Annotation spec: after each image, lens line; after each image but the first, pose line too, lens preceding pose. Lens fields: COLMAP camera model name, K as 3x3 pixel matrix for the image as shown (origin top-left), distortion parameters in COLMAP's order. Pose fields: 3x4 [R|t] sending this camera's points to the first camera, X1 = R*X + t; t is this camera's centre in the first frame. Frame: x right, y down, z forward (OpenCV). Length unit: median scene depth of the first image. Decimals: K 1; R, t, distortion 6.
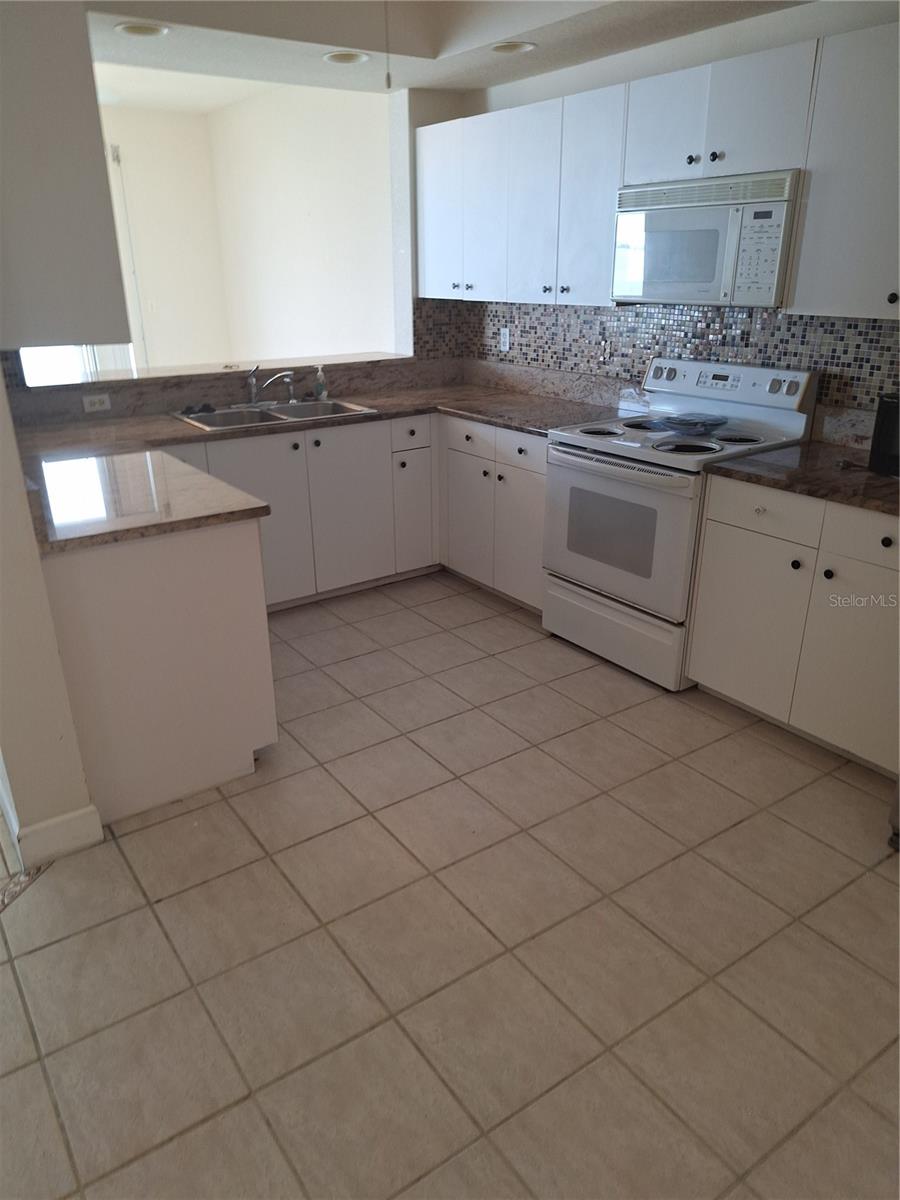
lens RADIAL K [[828.9, 0, 419.0], [0, 828.9, 619.6], [0, 0, 1]] dist [0.080030, -0.094490]
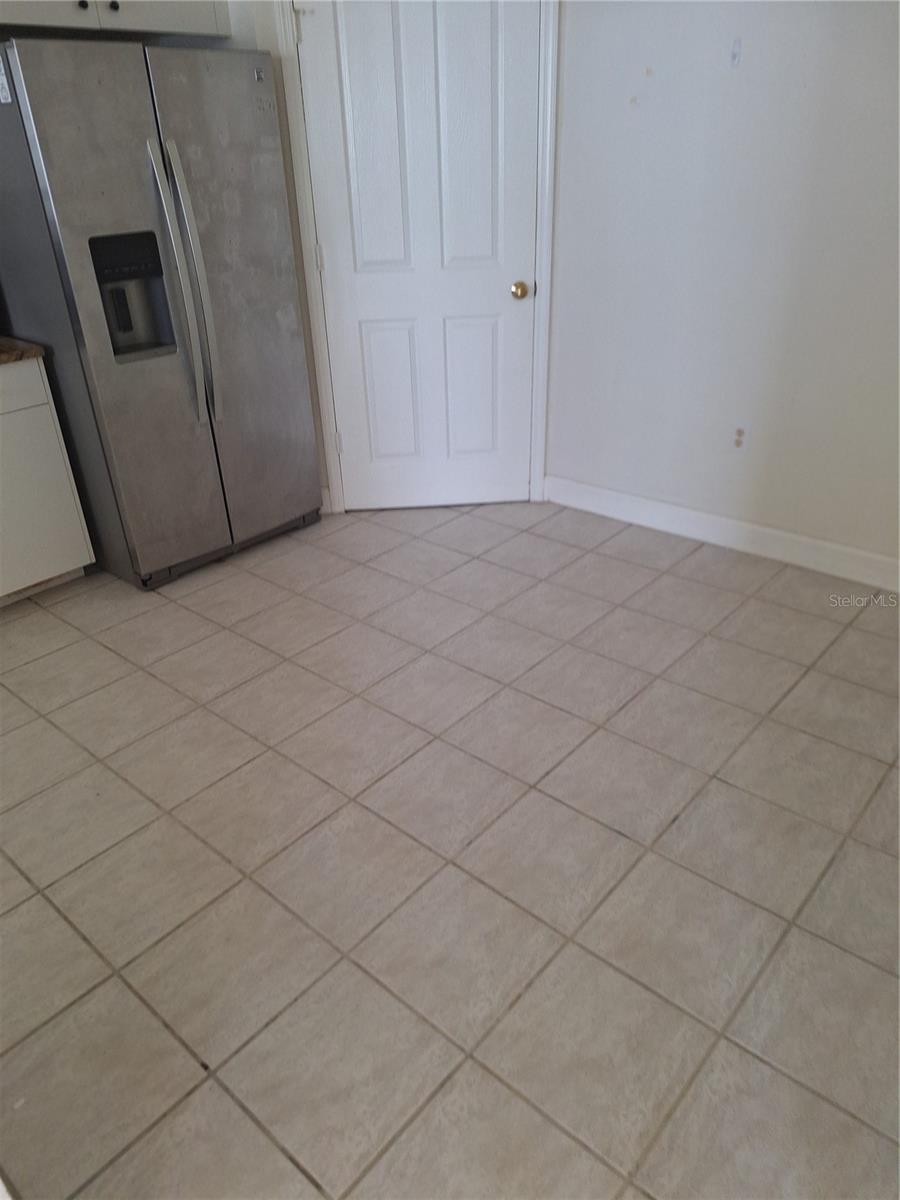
lens RADIAL K [[828.9, 0, 446.0], [0, 828.9, 614.6], [0, 0, 1]] dist [0.080030, -0.094490]
pose [[-0.256606, -0.458980, 0.850582, -0.636511], [0.412373, 0.743936, 0.525839, -0.187193], [-0.874129, 0.485691, -0.001628, 0.522673]]
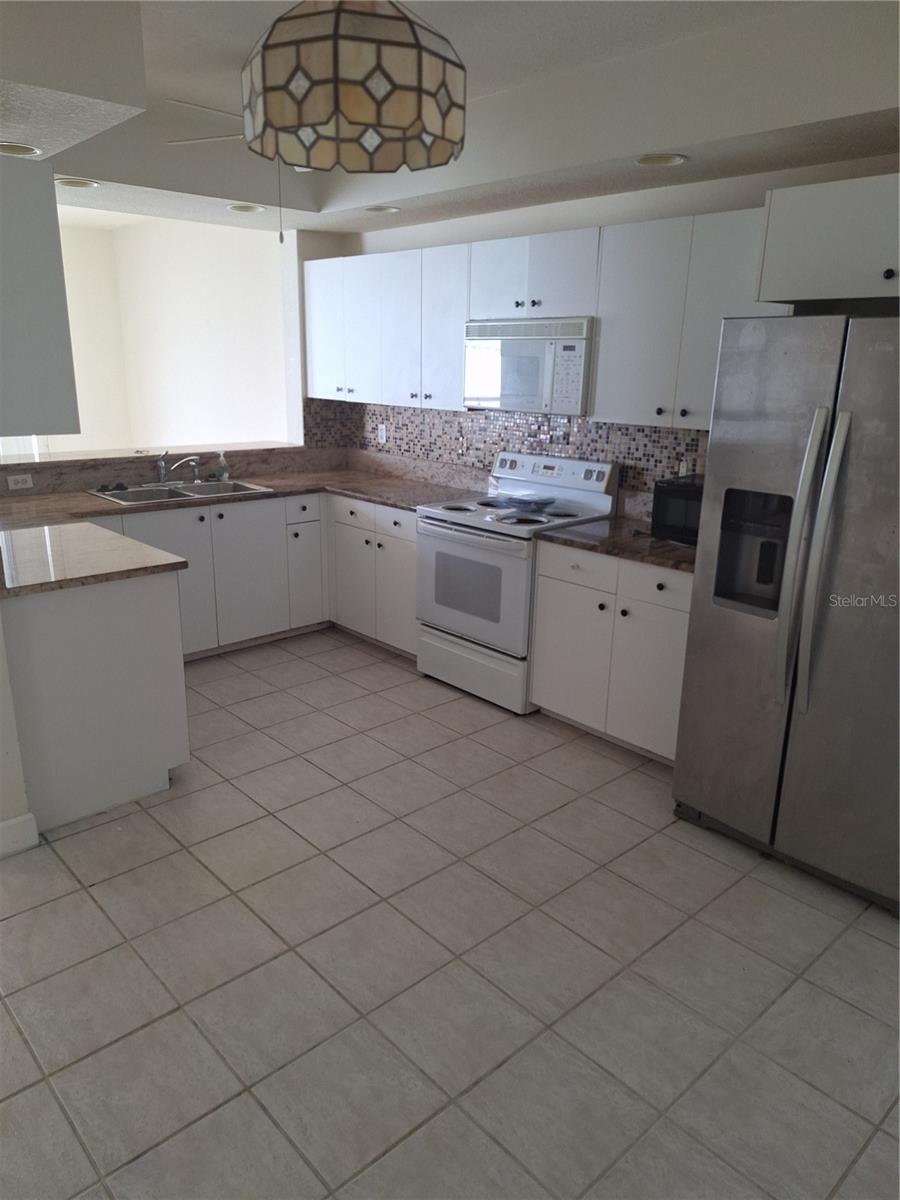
lens RADIAL K [[828.9, 0, 427.3], [0, 828.9, 593.1], [0, 0, 1]] dist [0.080030, -0.094490]
pose [[0.990108, -0.009489, 0.139987, -0.001089], [0.027553, 0.991434, -0.127670, 0.071791], [-0.137576, 0.130264, 0.981888, -0.238374]]
